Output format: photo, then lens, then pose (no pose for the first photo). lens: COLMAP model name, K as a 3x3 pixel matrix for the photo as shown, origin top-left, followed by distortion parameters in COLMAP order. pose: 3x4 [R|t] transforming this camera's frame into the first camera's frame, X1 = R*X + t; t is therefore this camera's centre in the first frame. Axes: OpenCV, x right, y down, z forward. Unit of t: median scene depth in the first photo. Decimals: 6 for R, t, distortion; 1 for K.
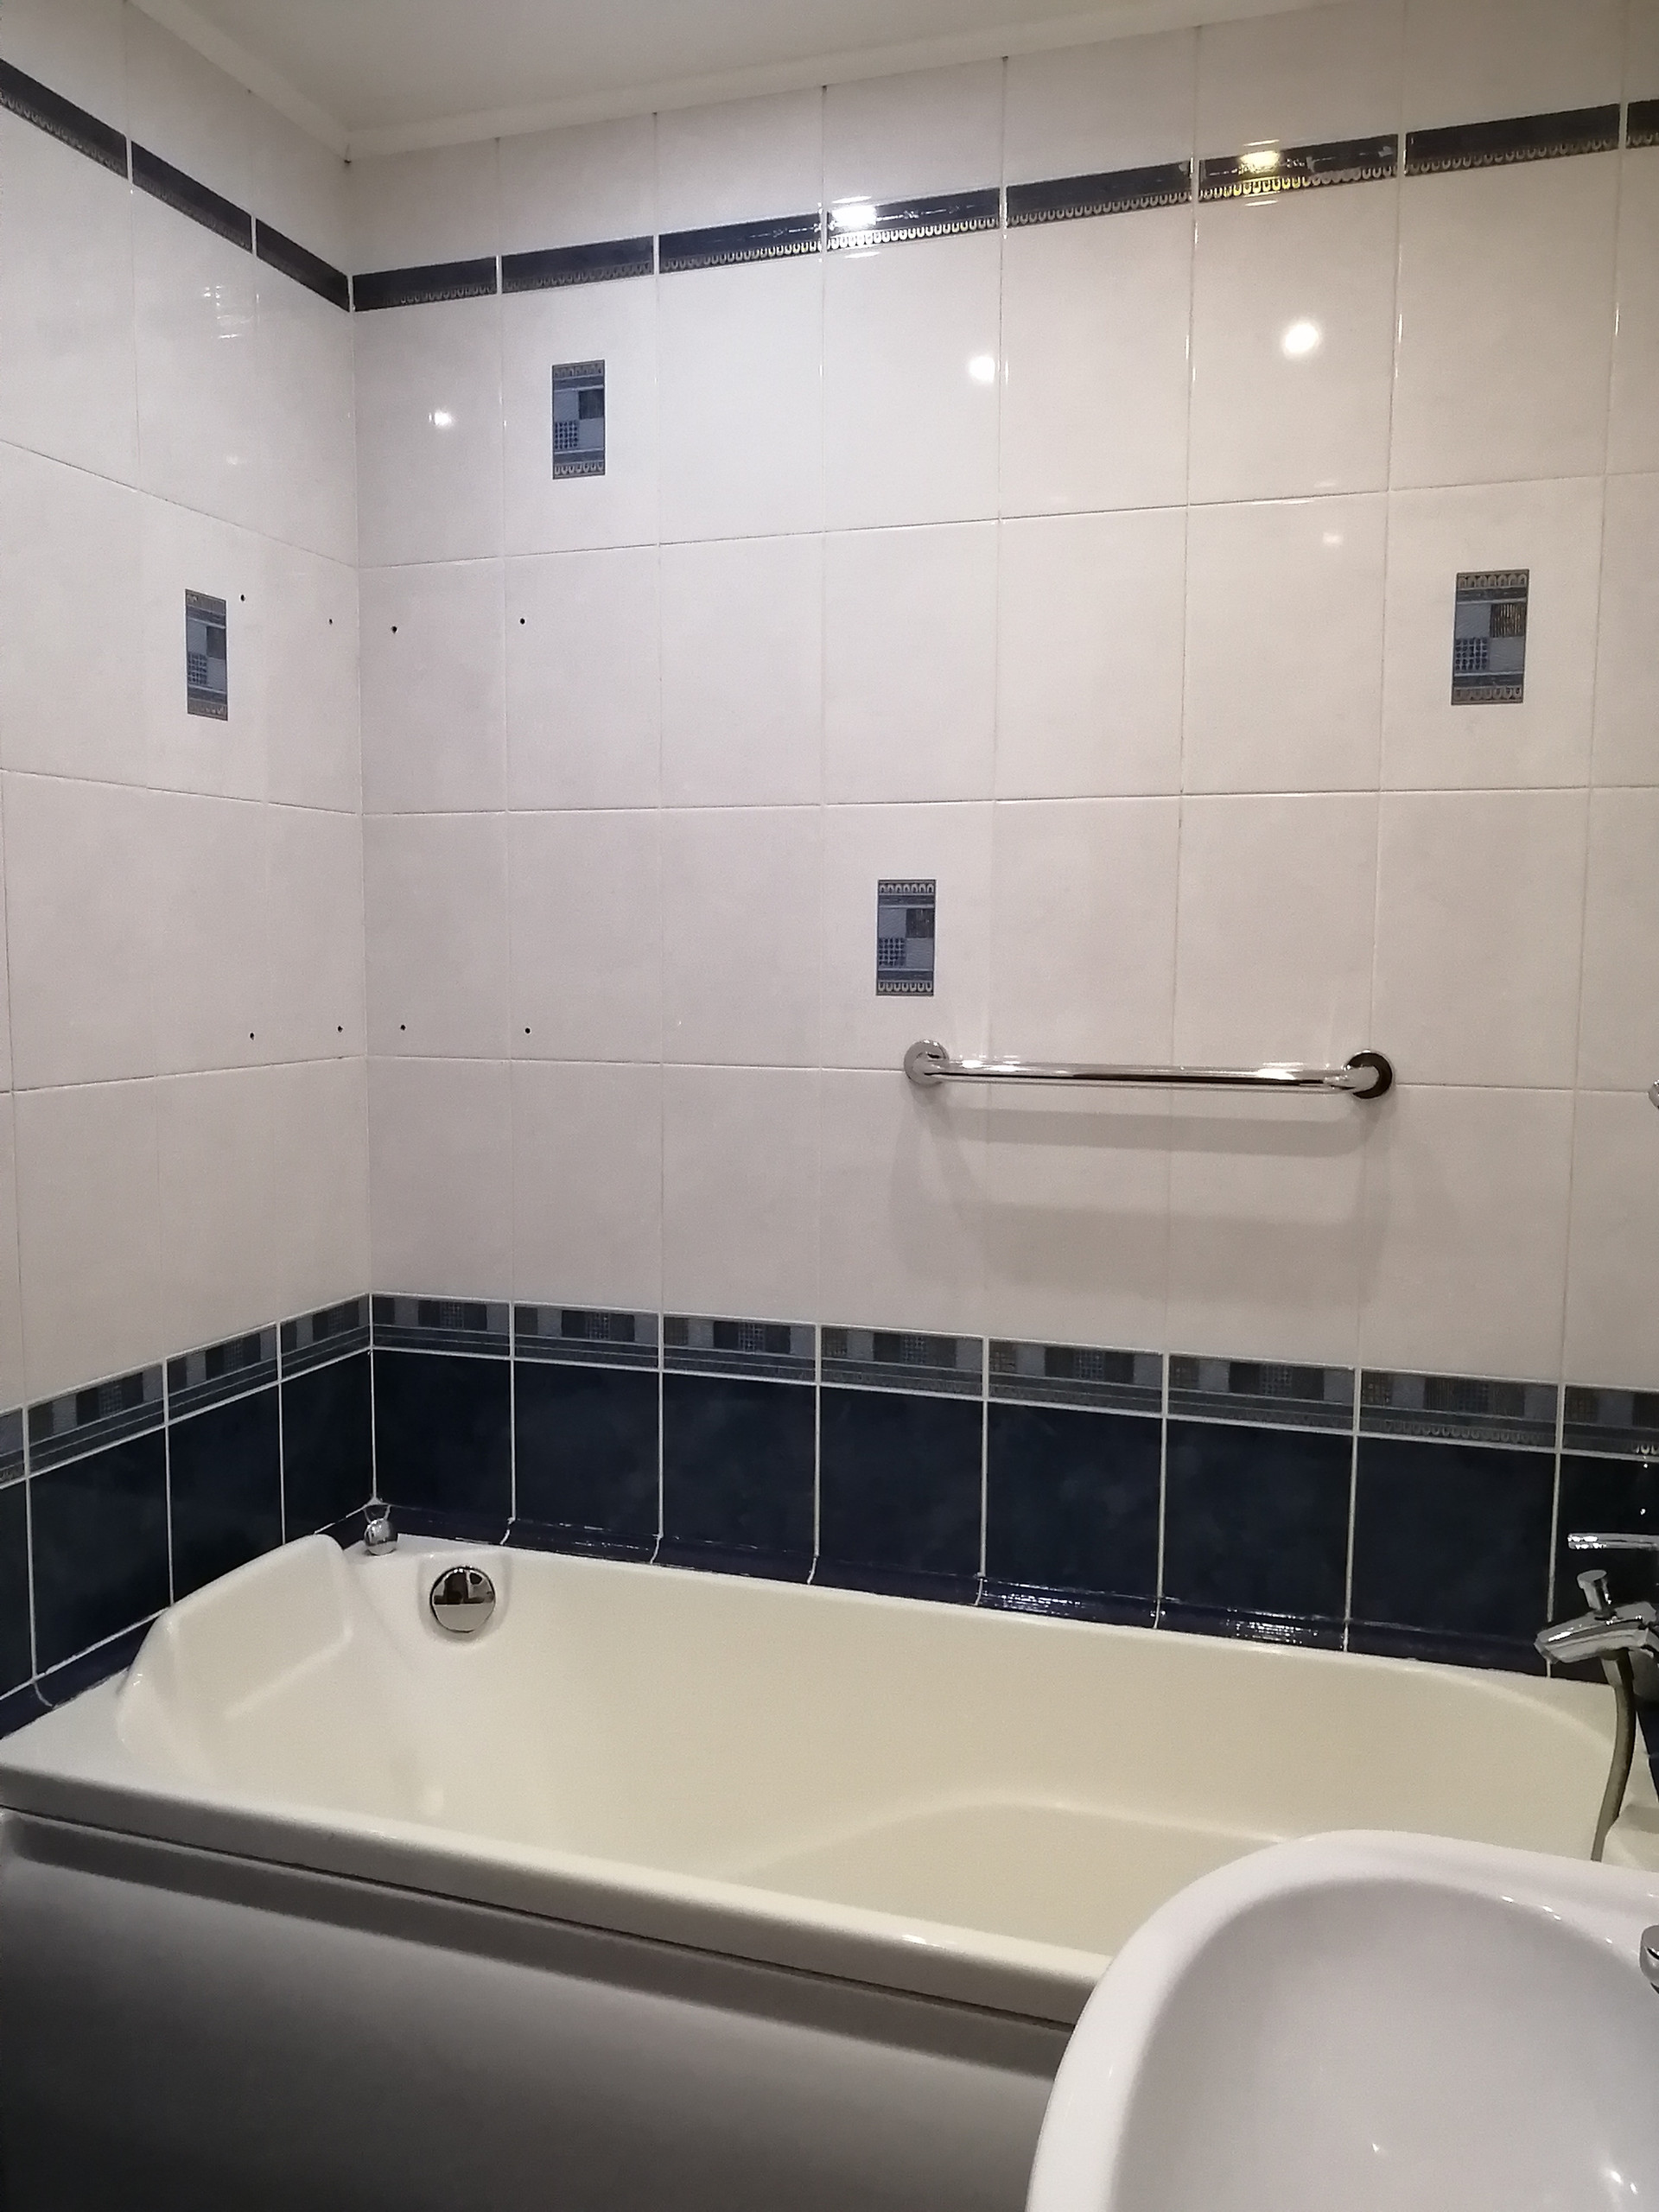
lens RADIAL K [[1917.7, 0, 834.0], [0, 1917.7, 1103.9], [0, 0, 1]] dist [0.006061, 0.028081]
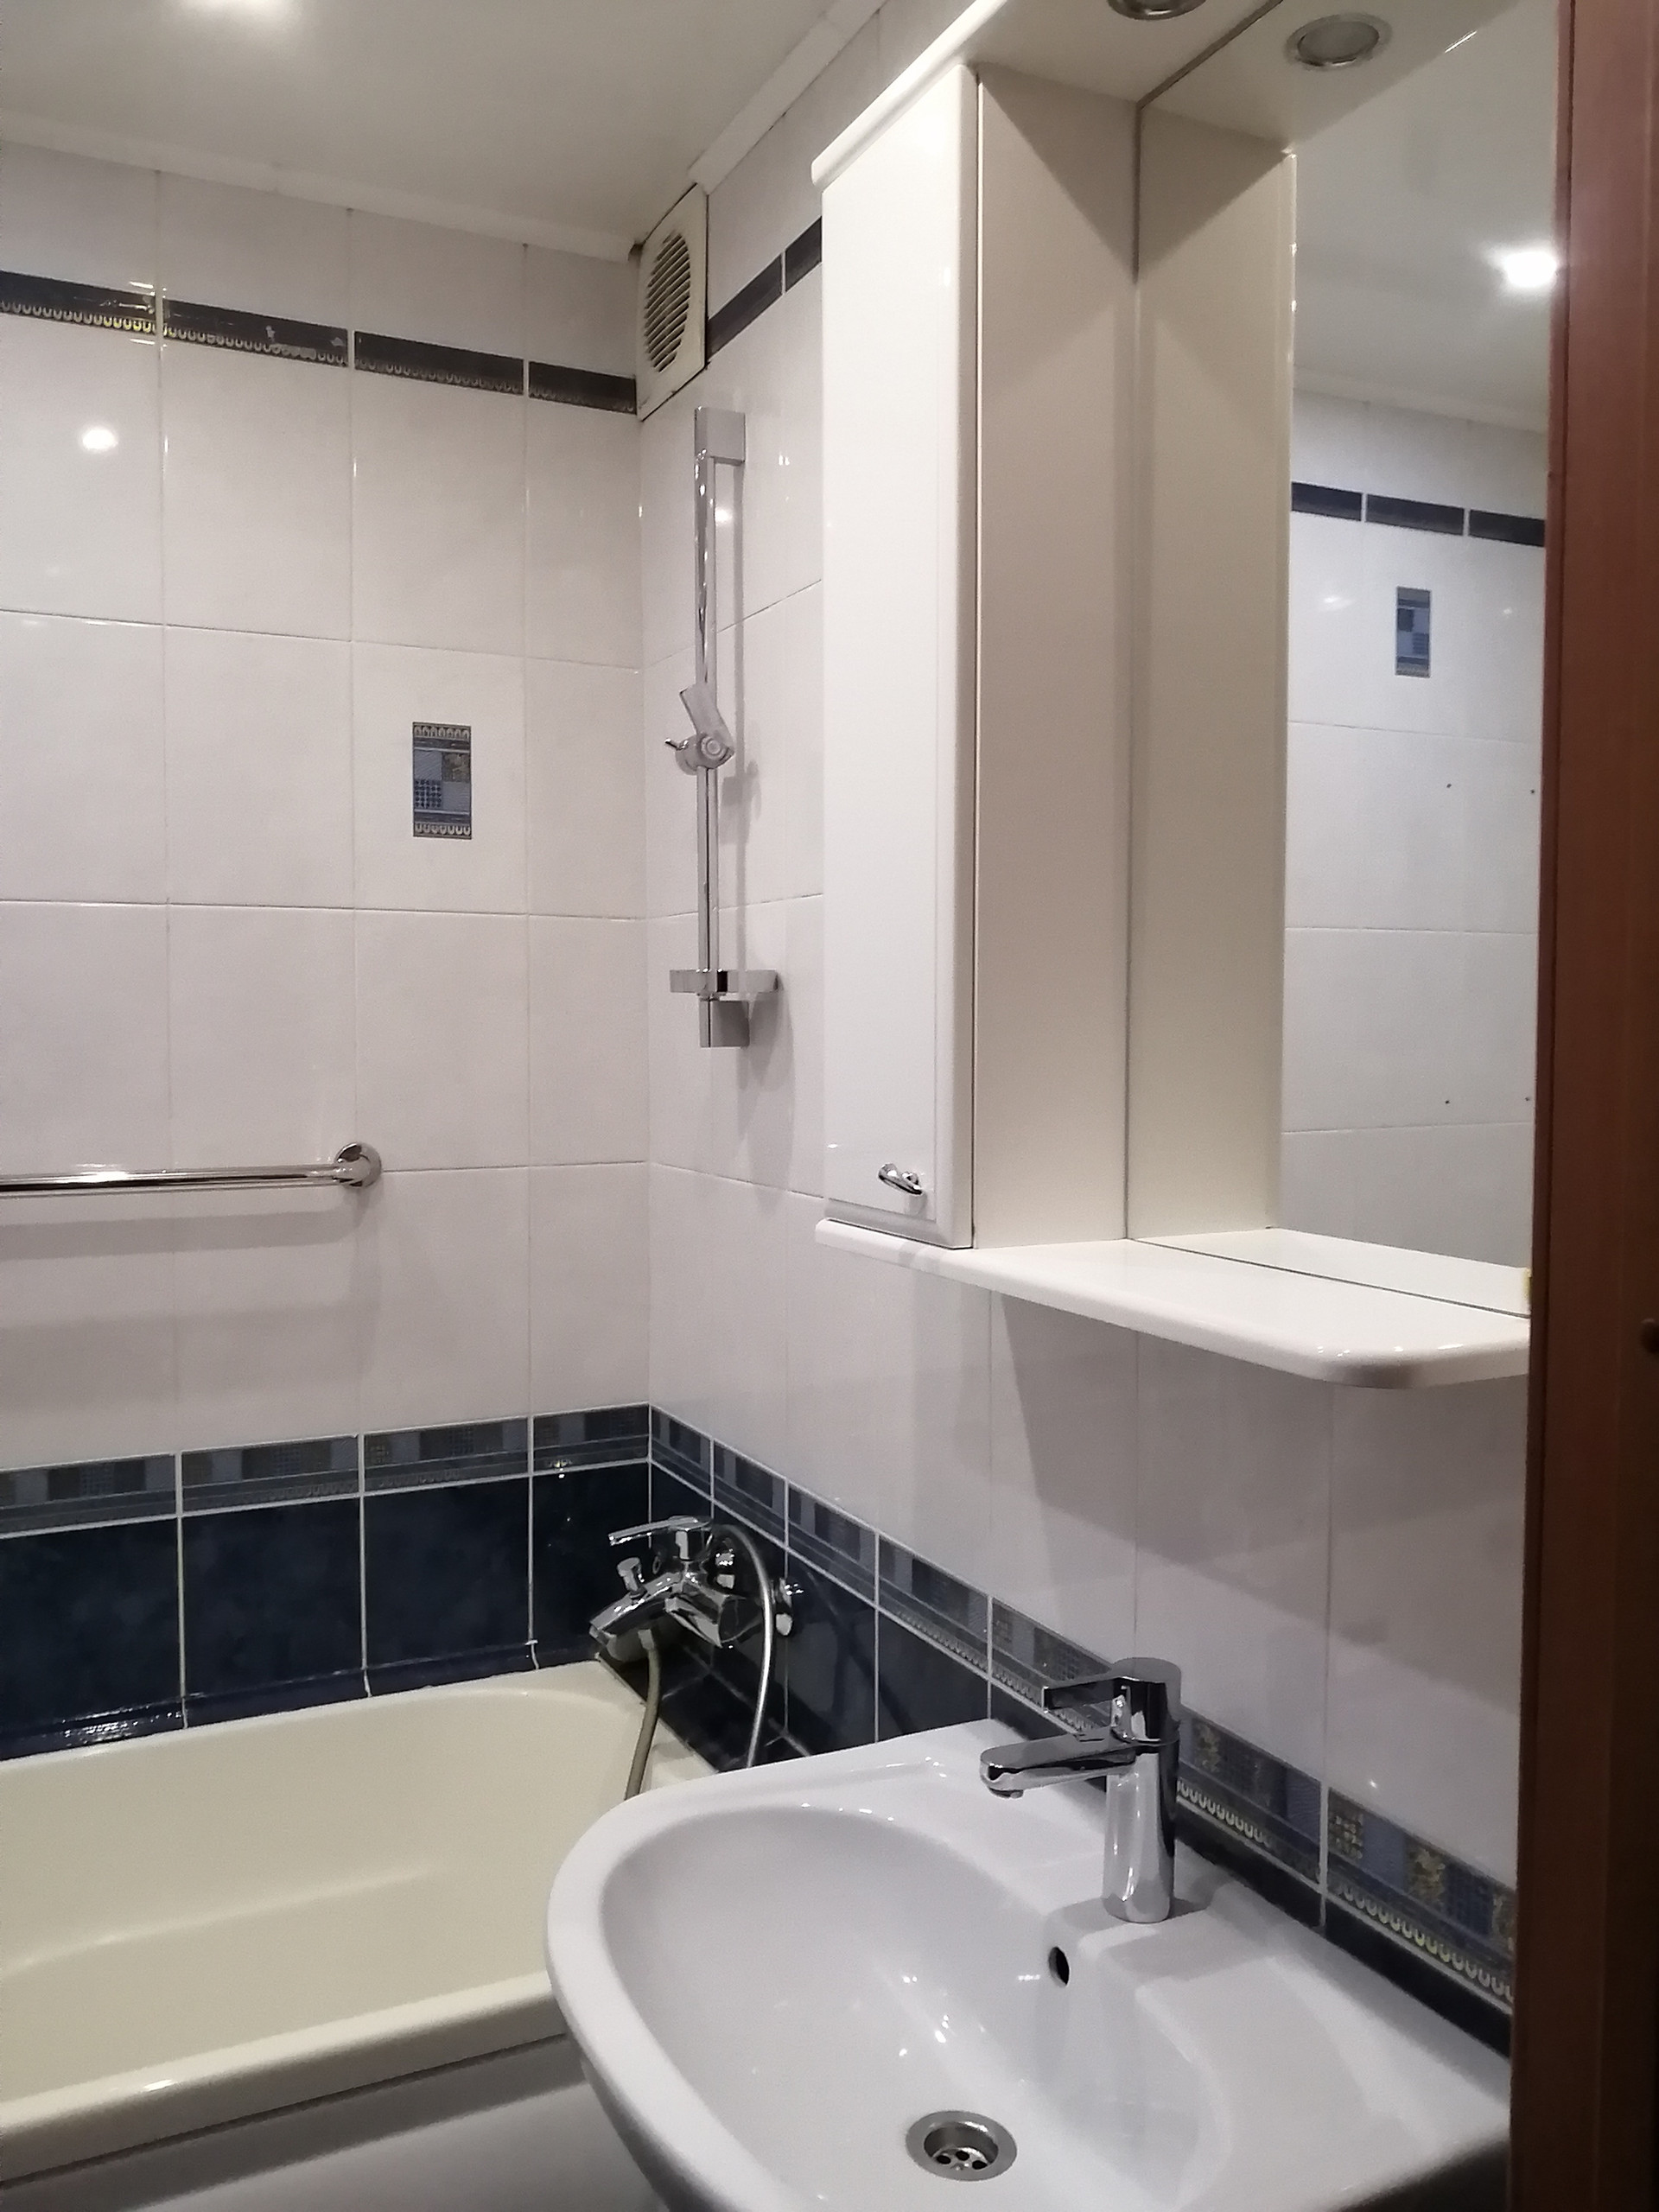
lens RADIAL K [[1780.6, 0, 820.5], [0, 1780.6, 1124.9], [0, 0, 1]] dist [0.000873, 0.004321]
pose [[0.701709, -0.044601, 0.711066, -0.268805], [0.073174, 0.997272, -0.009658, -0.009315], [-0.708696, 0.058809, 0.703059, 0.097322]]
